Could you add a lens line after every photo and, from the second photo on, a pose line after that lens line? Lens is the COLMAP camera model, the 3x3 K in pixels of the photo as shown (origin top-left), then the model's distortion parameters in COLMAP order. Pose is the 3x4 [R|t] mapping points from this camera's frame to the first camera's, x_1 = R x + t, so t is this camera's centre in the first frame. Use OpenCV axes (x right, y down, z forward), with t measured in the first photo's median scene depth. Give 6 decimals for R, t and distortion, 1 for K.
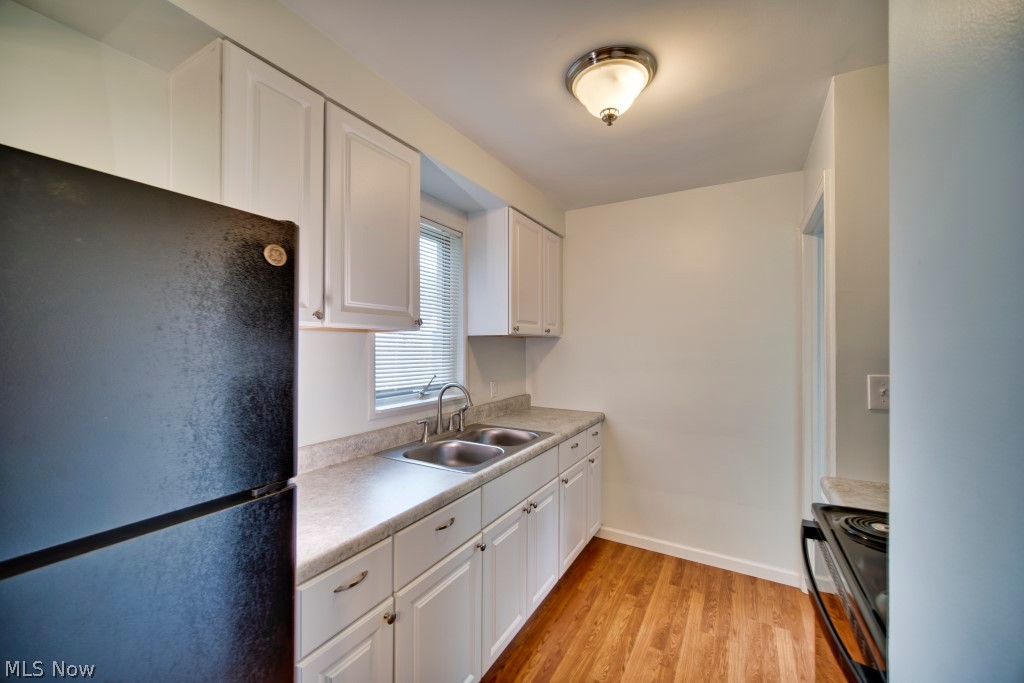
lens RADIAL K [[409.0, 0, 520.2], [0, 409.0, 340.9], [0, 0, 1]] dist [-0.006056, 0.001172]
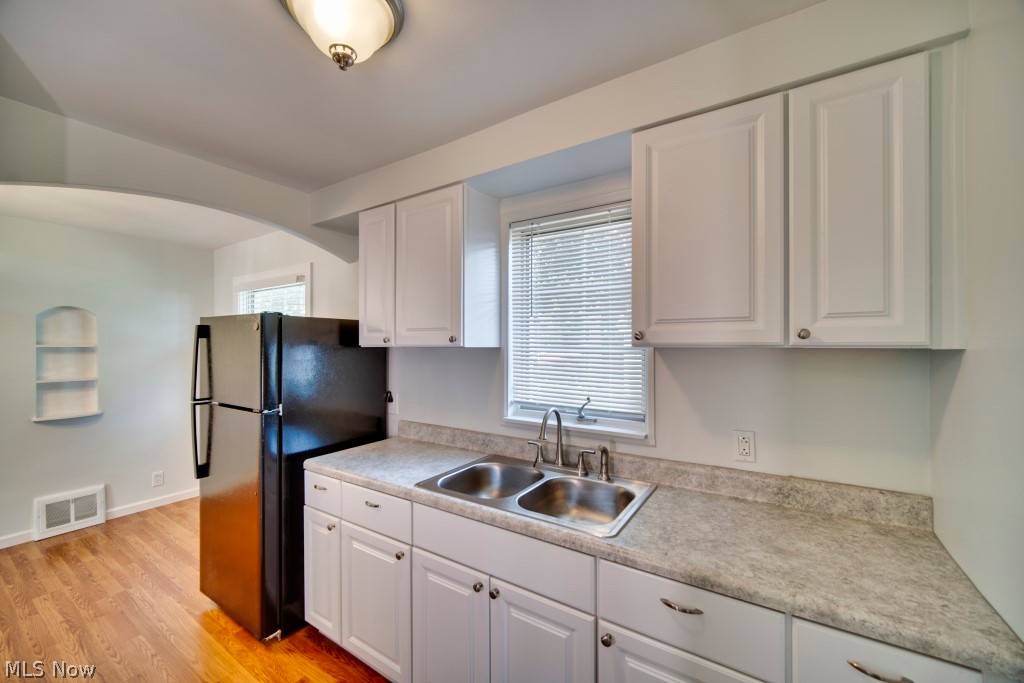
lens RADIAL K [[409.0, 0, 514.3], [0, 409.0, 342.4], [0, 0, 1]] dist [-0.006056, 0.001172]
pose [[-0.080636, -0.002518, -0.996740, 0.534870], [0.007631, 0.999966, -0.003144, -0.021347], [0.996714, -0.007860, -0.080614, 0.797795]]
